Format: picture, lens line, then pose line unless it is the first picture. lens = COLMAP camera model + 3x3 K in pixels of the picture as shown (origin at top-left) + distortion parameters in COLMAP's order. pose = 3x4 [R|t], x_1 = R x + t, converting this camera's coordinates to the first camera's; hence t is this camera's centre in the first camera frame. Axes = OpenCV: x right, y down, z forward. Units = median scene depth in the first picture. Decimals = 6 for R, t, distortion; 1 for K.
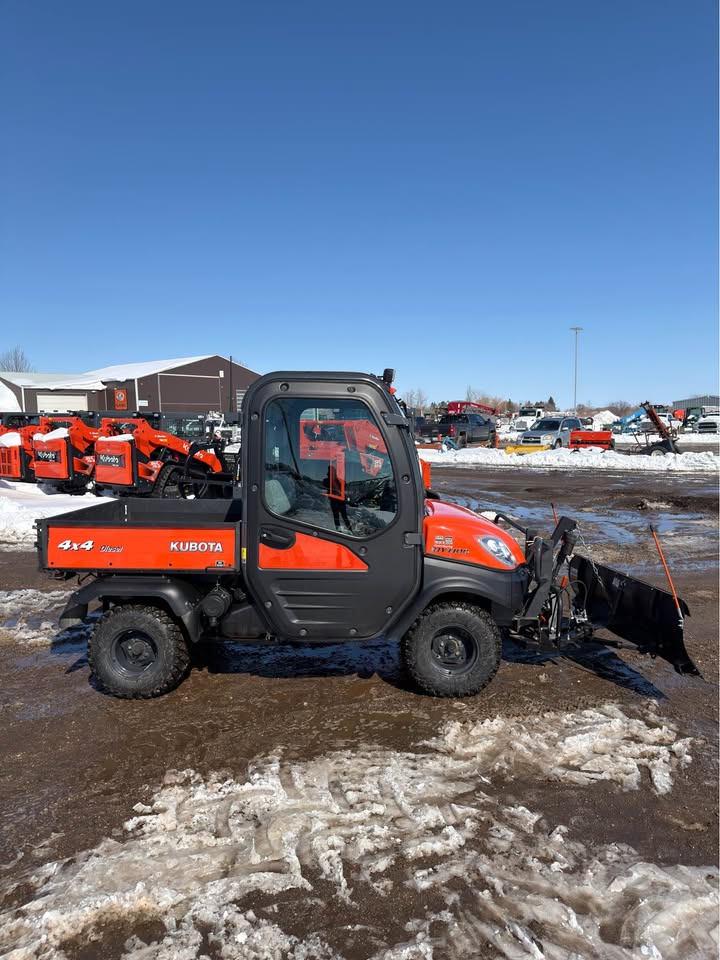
lens RADIAL K [[673.6, 0, 363.2], [0, 673.6, 481.0], [0, 0, 1]] dist [0.034630, -0.033703]
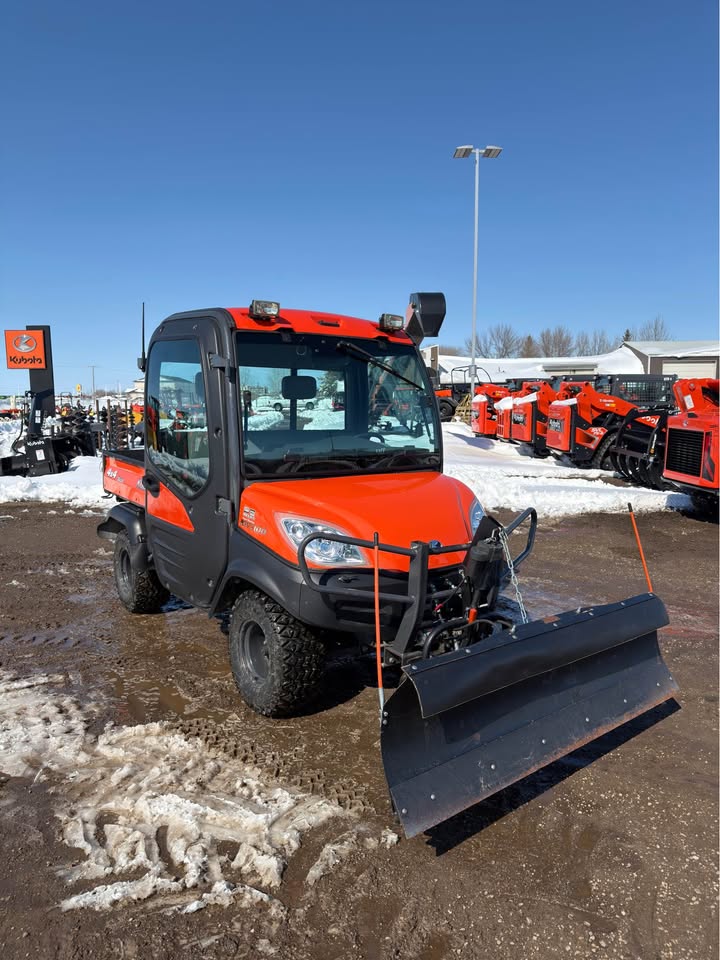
lens RADIAL K [[673.6, 0, 361.9], [0, 673.6, 479.1], [0, 0, 1]] dist [0.034630, -0.033703]
pose [[0.623876, 0.104431, -0.774515, 0.219501], [-0.071710, 0.994501, 0.076330, -0.006556], [0.778226, 0.007920, 0.627934, 0.158758]]
